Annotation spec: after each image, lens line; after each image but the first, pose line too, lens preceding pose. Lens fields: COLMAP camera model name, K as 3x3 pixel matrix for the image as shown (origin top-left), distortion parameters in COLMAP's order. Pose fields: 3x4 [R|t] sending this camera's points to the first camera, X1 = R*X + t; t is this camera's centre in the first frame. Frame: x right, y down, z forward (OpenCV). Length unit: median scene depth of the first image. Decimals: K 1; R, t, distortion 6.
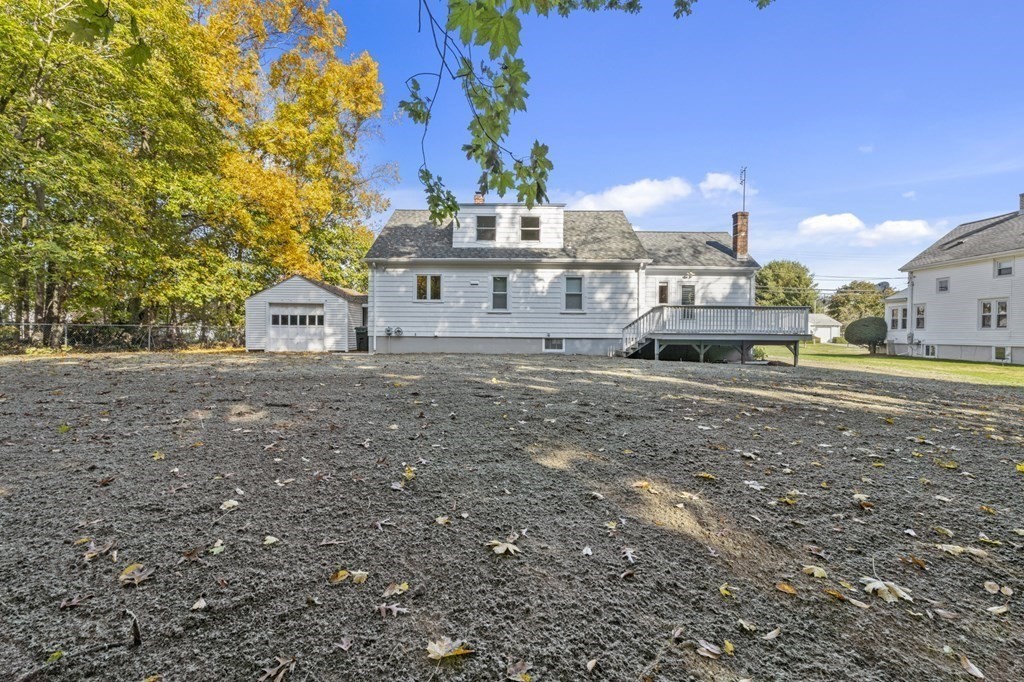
lens RADIAL K [[445.7, 0, 512.0], [0, 445.7, 341.0], [0, 0, 1]] dist [-0.003223, -0.000296]
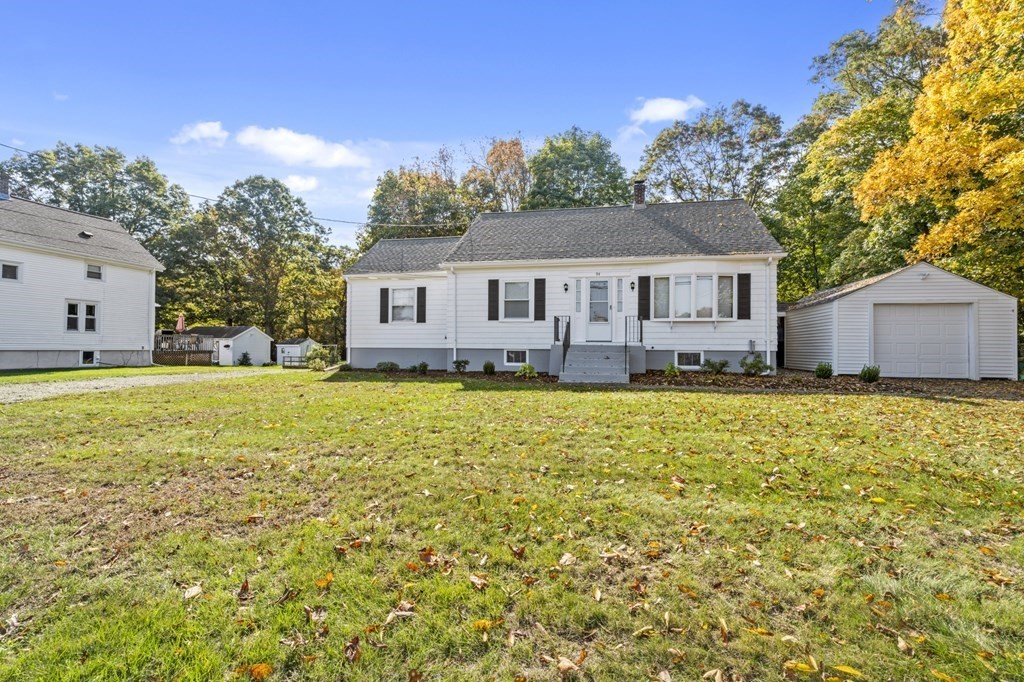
lens RADIAL K [[475.8, 0, 512.0], [0, 475.8, 341.0], [0, 0, 1]] dist [-0.000663, 0.000011]
pose [[-0.980234, -0.014778, 0.197288, -0.027376], [-0.015067, 0.999886, 0.000035, -0.030605], [-0.197266, -0.002938, -0.980346, 2.455448]]
